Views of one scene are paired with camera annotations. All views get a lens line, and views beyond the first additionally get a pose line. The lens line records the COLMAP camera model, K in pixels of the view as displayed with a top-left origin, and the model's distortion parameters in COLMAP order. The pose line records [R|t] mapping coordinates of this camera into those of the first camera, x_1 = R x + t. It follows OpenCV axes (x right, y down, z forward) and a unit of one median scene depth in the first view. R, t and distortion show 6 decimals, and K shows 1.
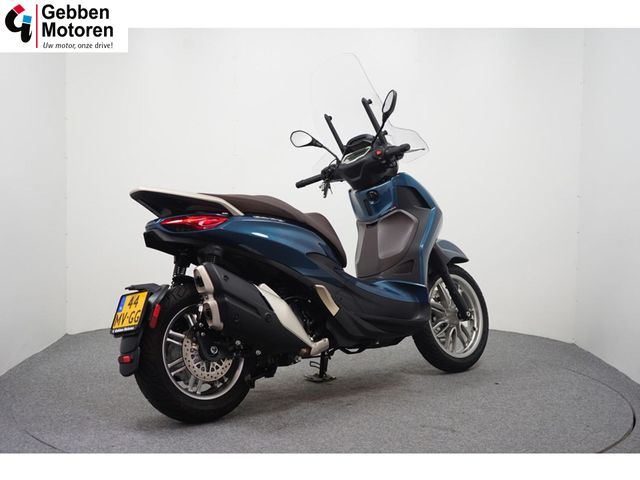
lens RADIAL K [[912.6, 0, 321.9], [0, 912.6, 239.3], [0, 0, 1]] dist [-0.031234, 0.000000]
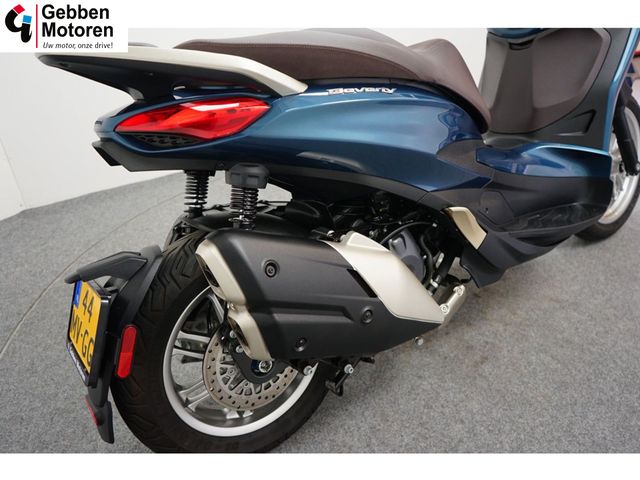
lens RADIAL K [[529.7, 0, 321.5], [0, 529.7, 238.9], [0, 0, 1]] dist [0.000838, -0.002065]
pose [[0.994332, -0.000022, -0.106320, -0.051660], [0.047004, 0.897058, 0.439407, -0.076368], [0.095365, -0.441914, 0.891974, 0.744125]]
